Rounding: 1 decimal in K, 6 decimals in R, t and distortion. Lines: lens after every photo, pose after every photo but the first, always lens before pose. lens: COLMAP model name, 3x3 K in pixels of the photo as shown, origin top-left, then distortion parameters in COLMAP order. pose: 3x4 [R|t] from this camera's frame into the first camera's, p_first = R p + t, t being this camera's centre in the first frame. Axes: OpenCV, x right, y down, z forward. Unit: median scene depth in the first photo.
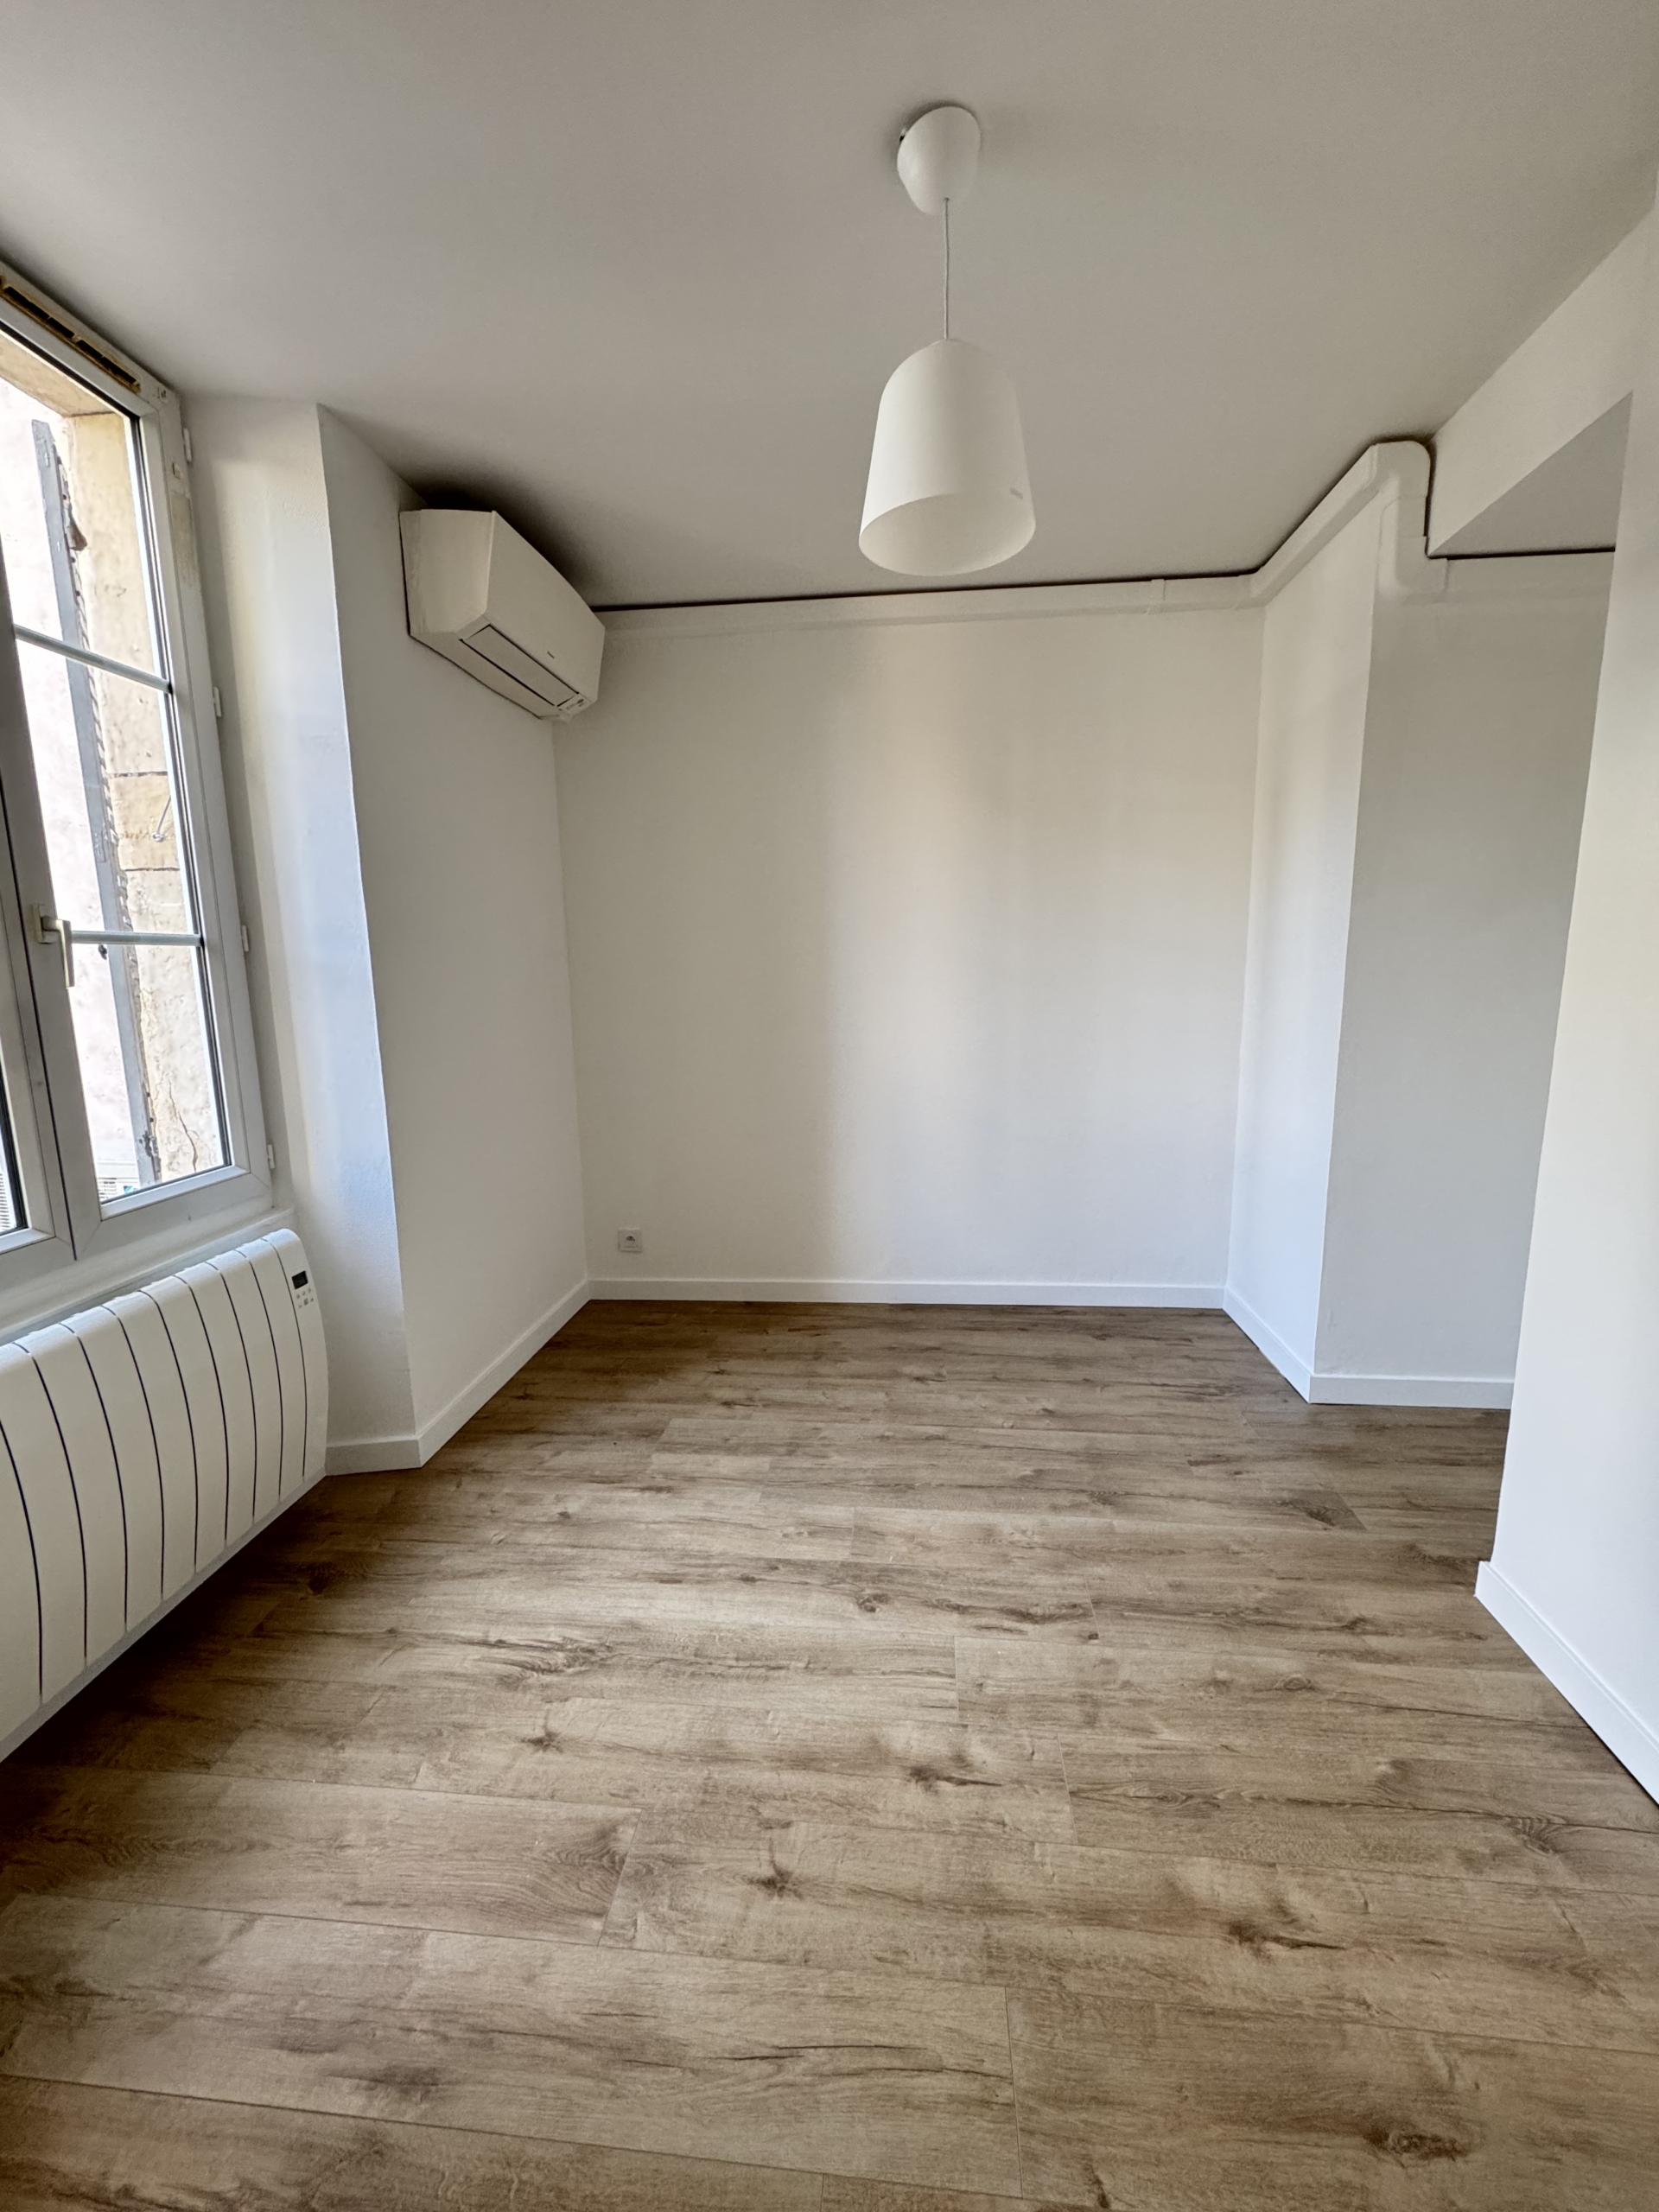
lens RADIAL K [[881.0, 0, 824.1], [0, 881.0, 1109.2], [0, 0, 1]] dist [-0.001174, 0.000121]
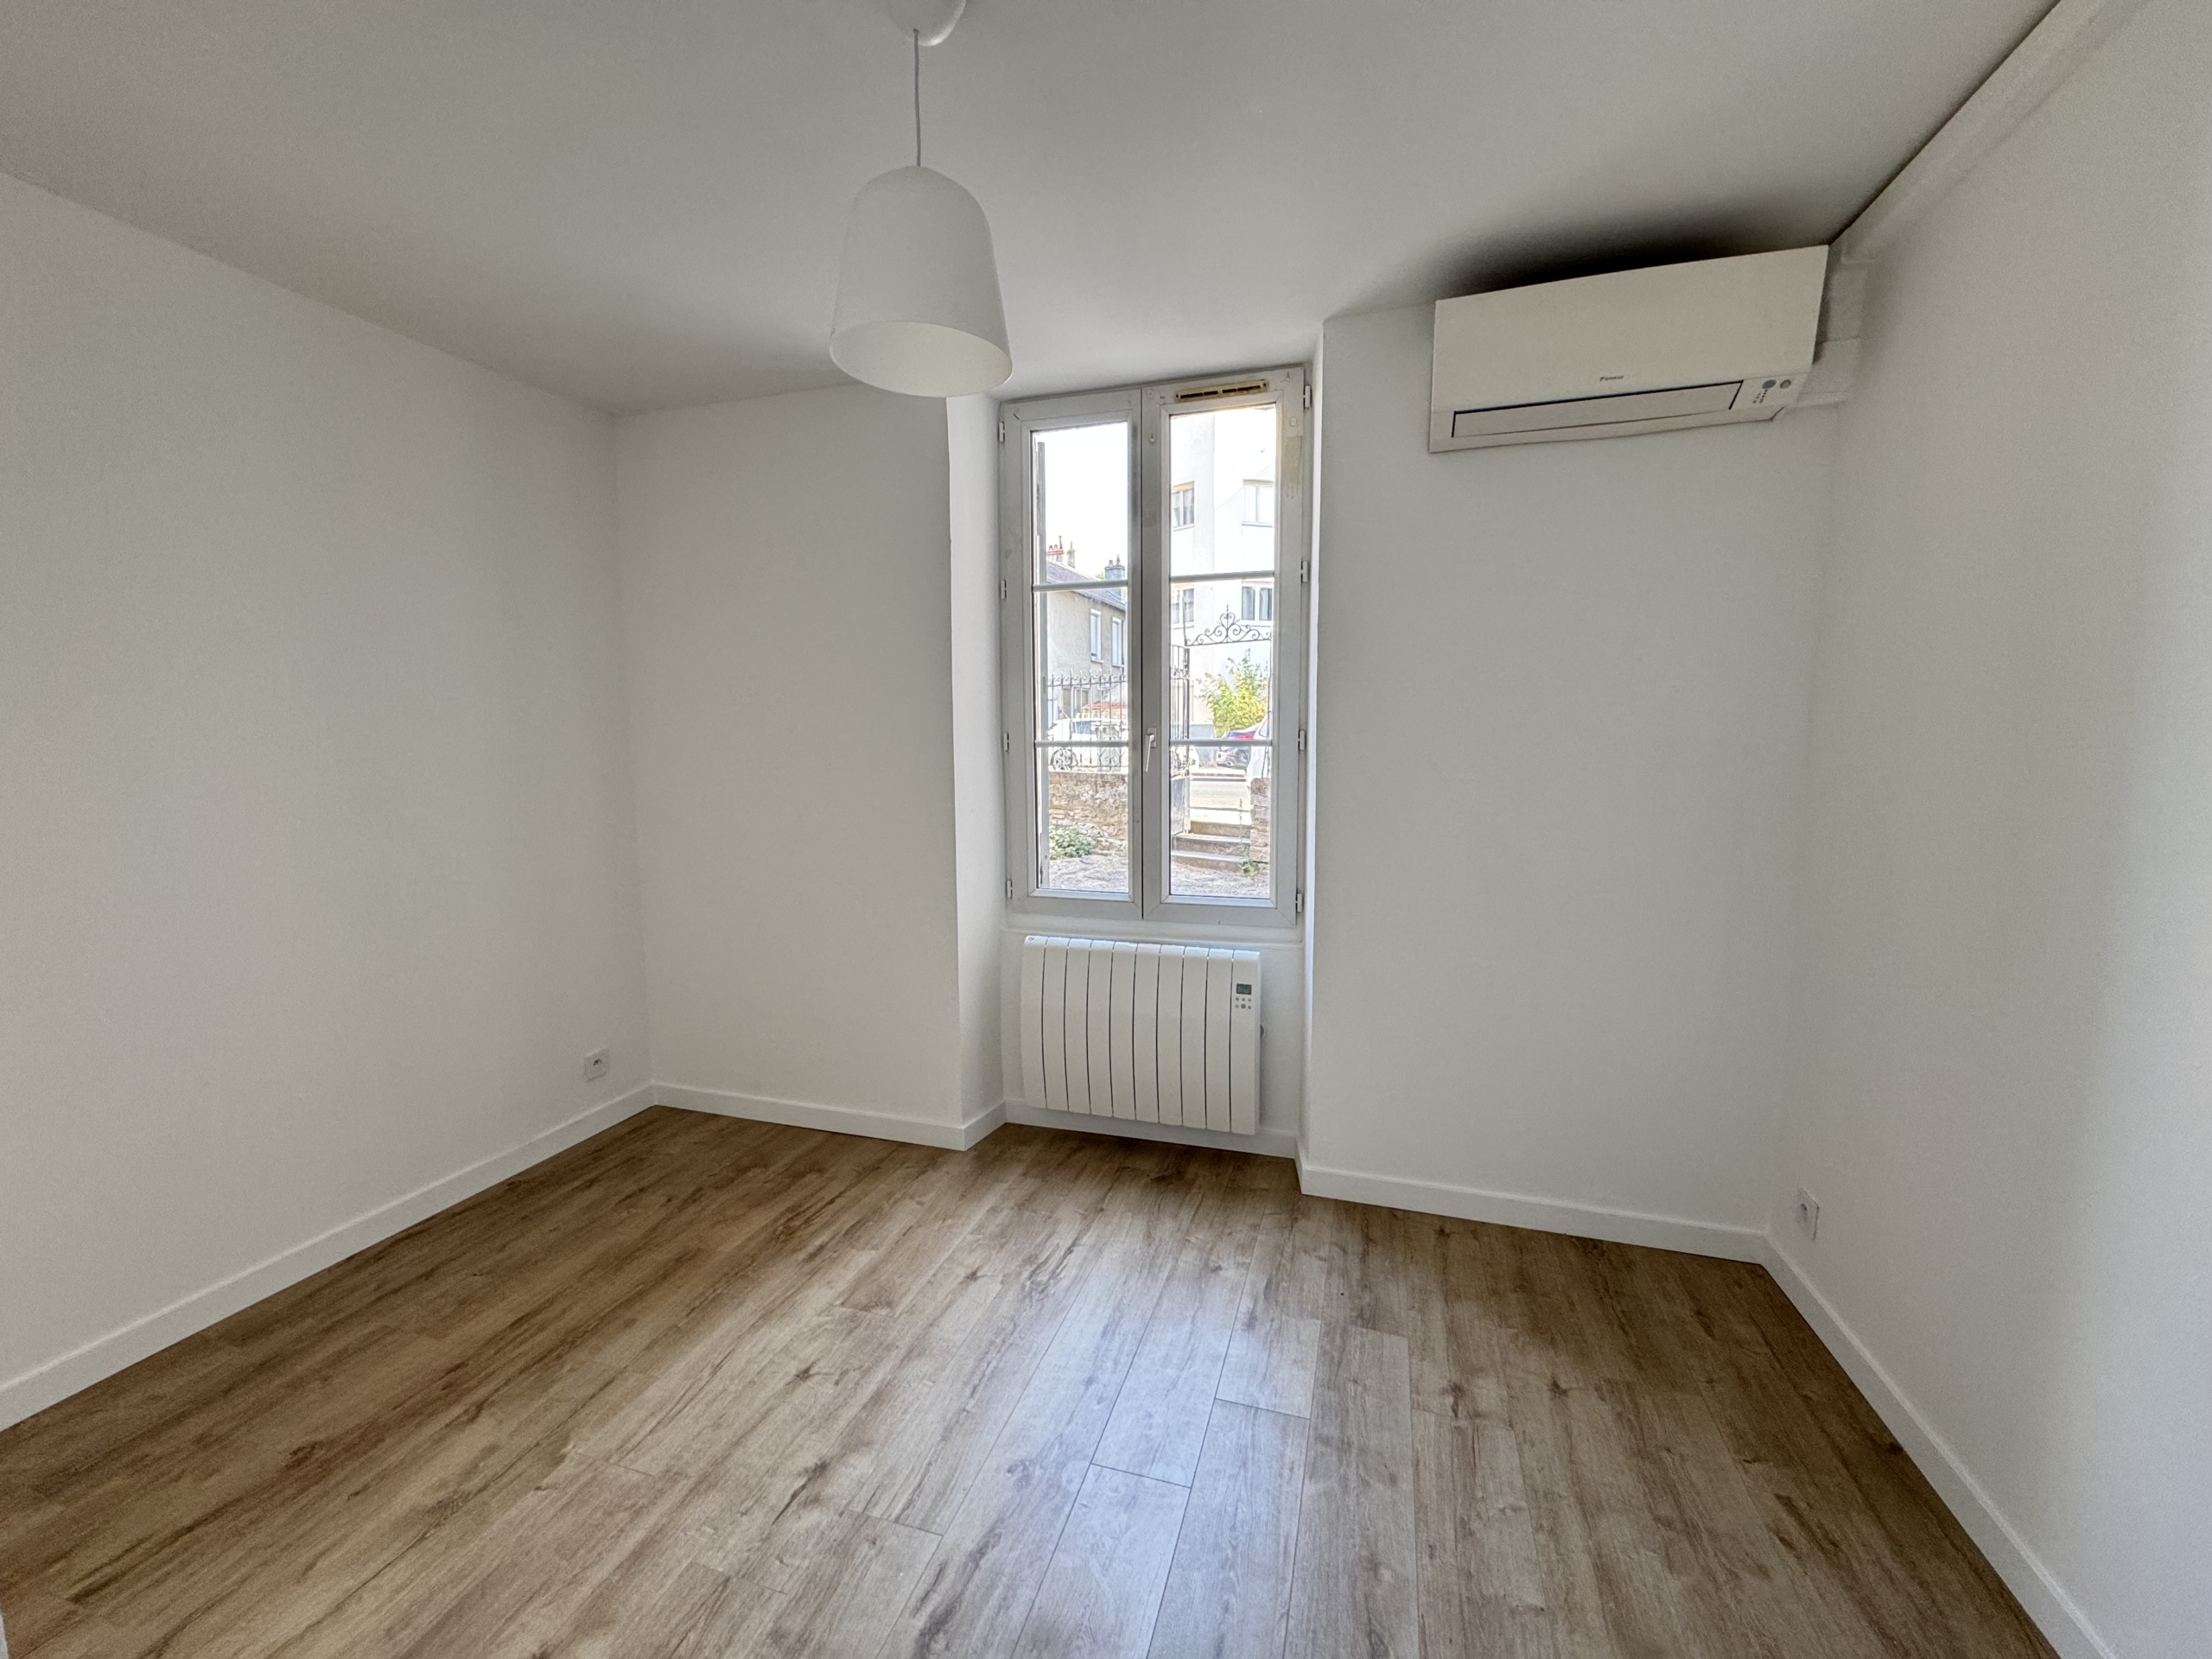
lens RADIAL K [[881.0, 0, 1114.0], [0, 881.0, 837.2], [0, 0, 1]] dist [-0.001174, 0.000121]
pose [[-0.193693, 0.127475, -0.972745, 0.932316], [-0.152874, 0.975489, 0.158275, -0.278093], [0.969078, 0.179364, -0.169458, 1.238159]]
